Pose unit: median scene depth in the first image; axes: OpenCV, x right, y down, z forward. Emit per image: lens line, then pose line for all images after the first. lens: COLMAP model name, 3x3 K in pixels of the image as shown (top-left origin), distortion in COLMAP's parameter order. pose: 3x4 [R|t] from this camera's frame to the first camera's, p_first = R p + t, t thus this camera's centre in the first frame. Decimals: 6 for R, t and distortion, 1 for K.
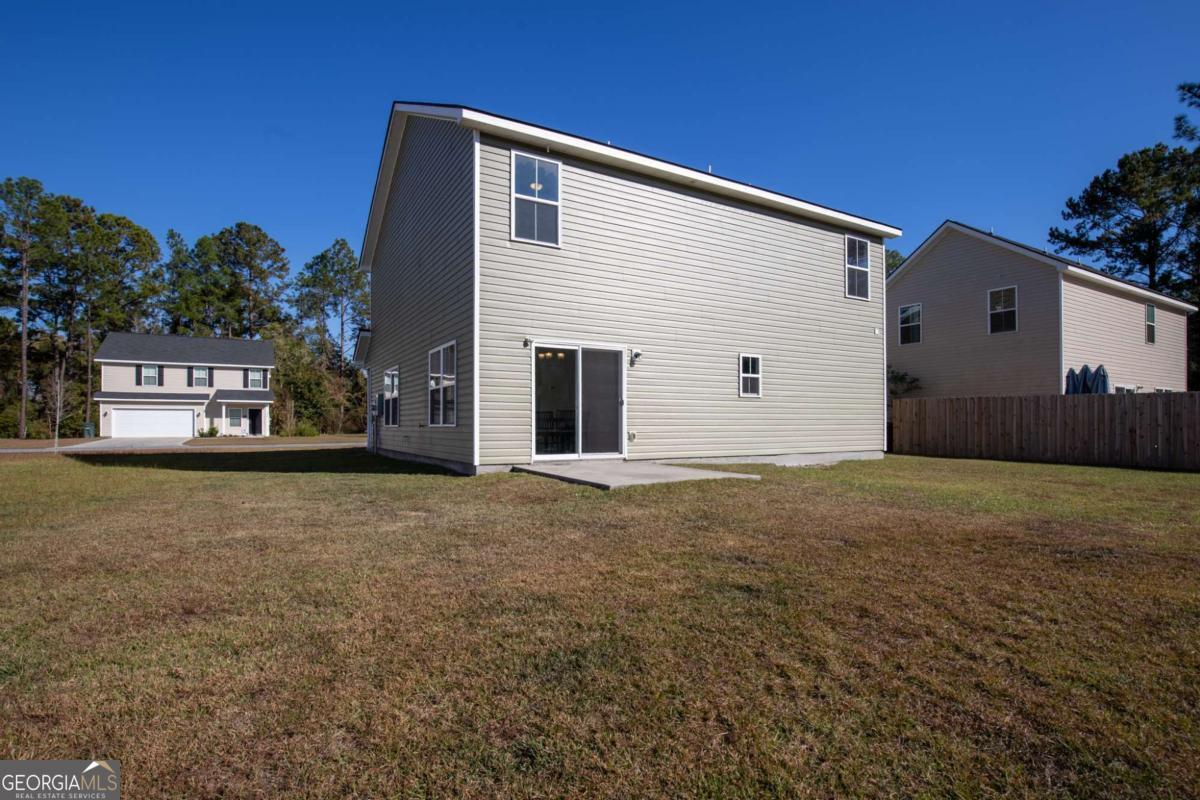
lens RADIAL K [[575.2, 0, 645.5], [0, 575.2, 419.4], [0, 0, 1]] dist [0.018639, 0.000324]
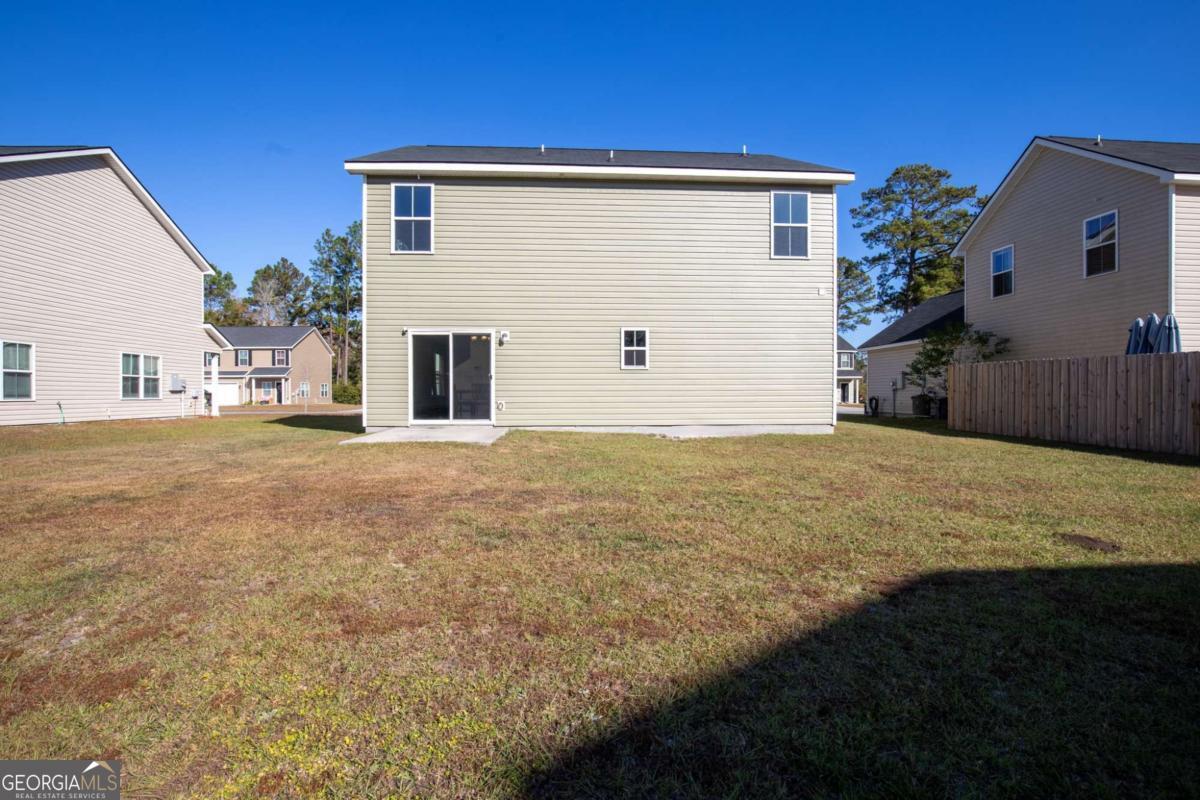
lens RADIAL K [[537.4, 0, 594.0], [0, 537.4, 400.1], [0, 0, 1]] dist [0.001932, 0.000576]
pose [[0.883883, 0.004099, -0.467690, 0.568867], [0.003931, 0.999861, 0.016193, 0.000530], [0.467692, -0.016152, 0.883744, 0.109413]]
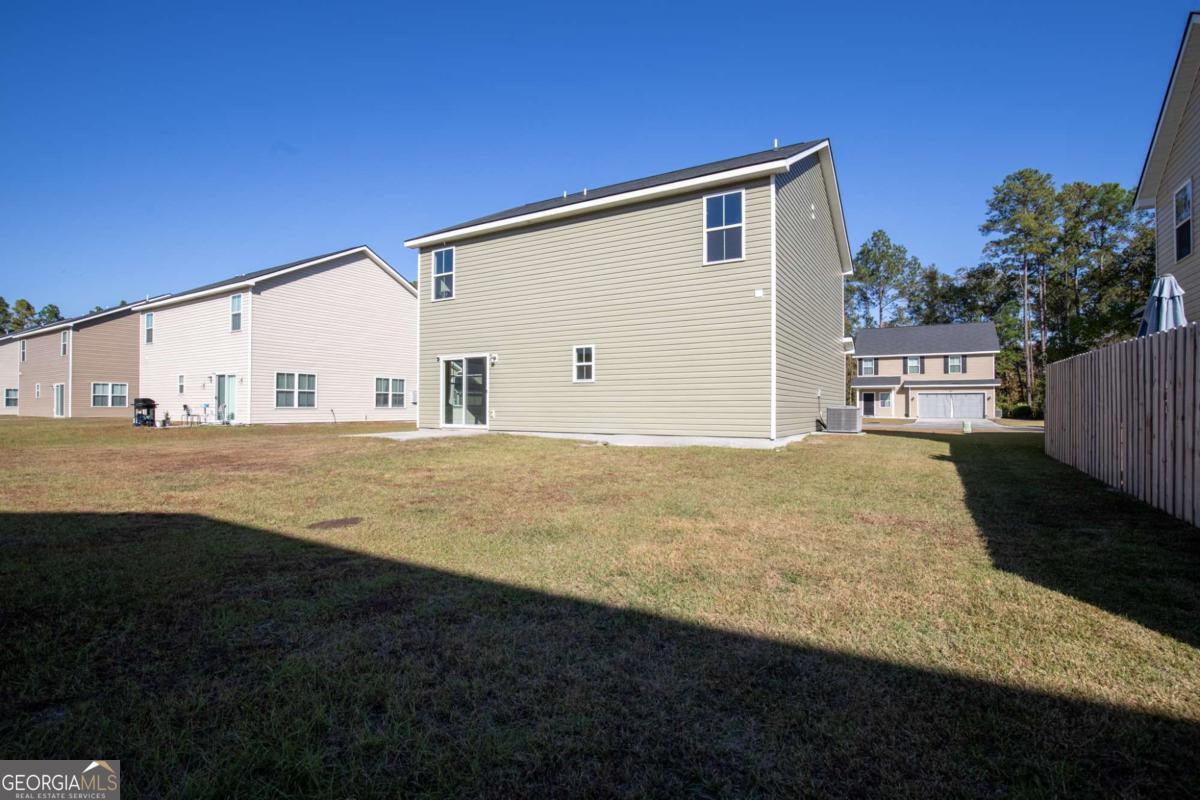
lens RADIAL K [[575.2, 0, 604.1], [0, 575.2, 402.9], [0, 0, 1]] dist [0.018639, 0.000324]
pose [[0.462575, -0.004213, -0.886570, 1.221891], [0.005974, 0.999981, -0.001635, 0.004311], [0.886560, -0.004540, 0.462591, 0.501008]]
